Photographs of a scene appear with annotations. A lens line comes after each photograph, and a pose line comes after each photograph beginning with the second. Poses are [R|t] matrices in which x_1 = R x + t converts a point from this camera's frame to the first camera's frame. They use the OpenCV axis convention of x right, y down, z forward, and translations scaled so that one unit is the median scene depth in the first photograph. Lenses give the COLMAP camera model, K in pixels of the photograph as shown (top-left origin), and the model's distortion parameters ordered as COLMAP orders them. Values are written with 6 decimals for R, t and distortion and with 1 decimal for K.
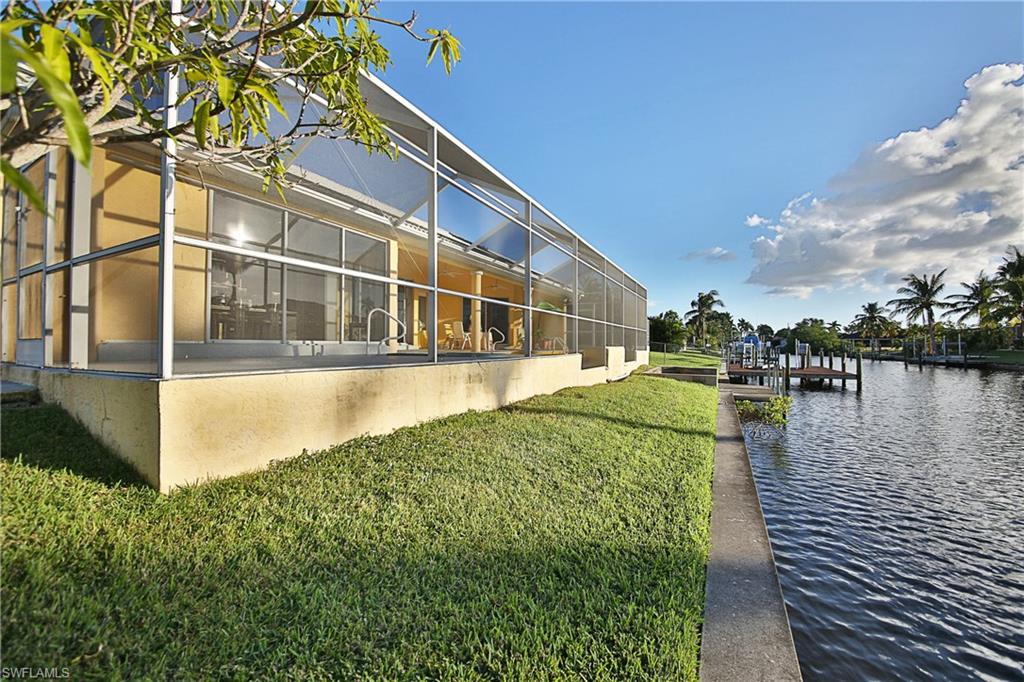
lens RADIAL K [[391.1, 0, 502.3], [0, 391.1, 344.3], [0, 0, 1]] dist [0.000090, -0.001177]
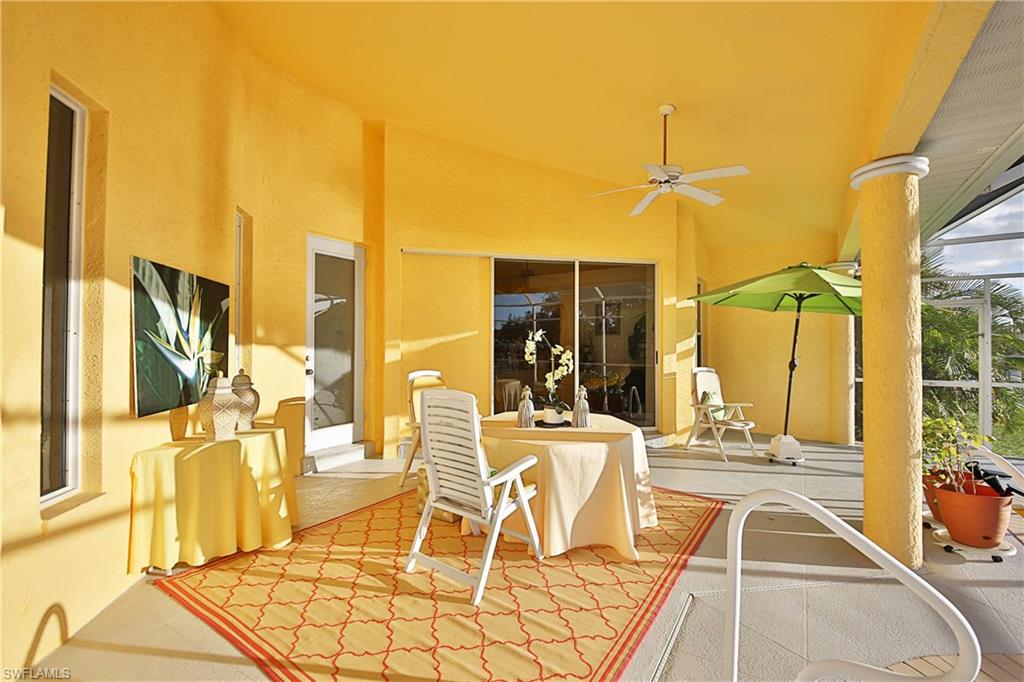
lens RADIAL K [[448.9, 0, 512.2], [0, 448.9, 338.8], [0, 0, 1]] dist [-0.024065, -0.000800]
pose [[0.997136, -0.001560, -0.075615, -0.144871], [0.001014, 0.999973, -0.007270, -0.141862], [0.075624, 0.007172, 0.997111, 1.559605]]
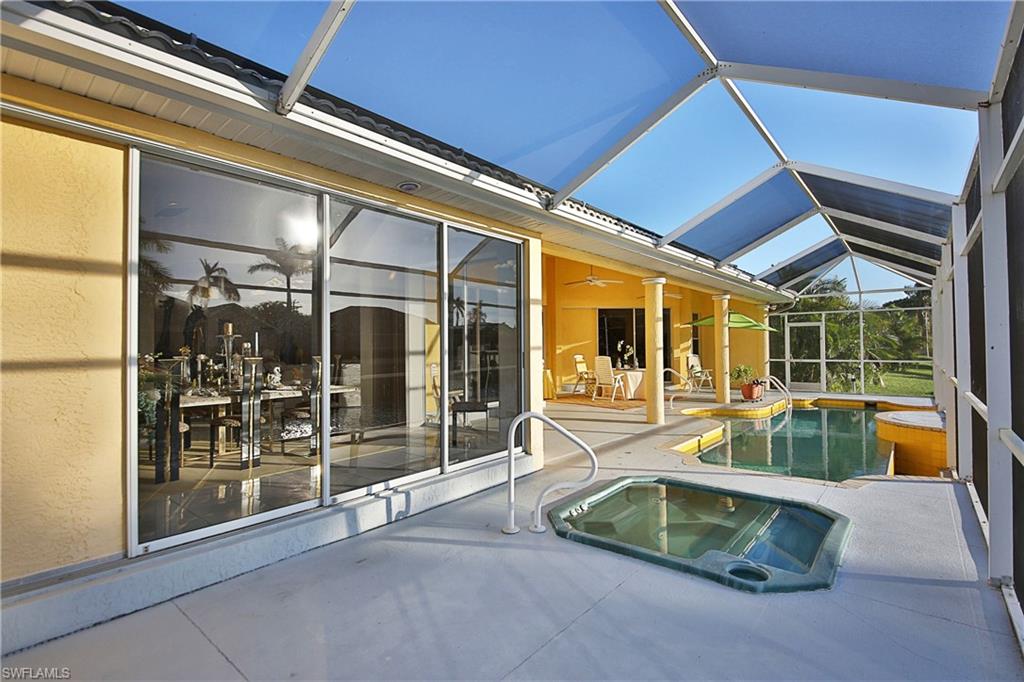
lens RADIAL K [[479.9, 0, 505.9], [0, 479.9, 341.7], [0, 0, 1]] dist [0.008765, 0.000663]
pose [[0.980040, -0.019929, -0.197798, -0.212509], [0.017827, 0.999764, -0.012401, -0.138007], [0.197998, 0.008628, 0.980164, 0.430260]]
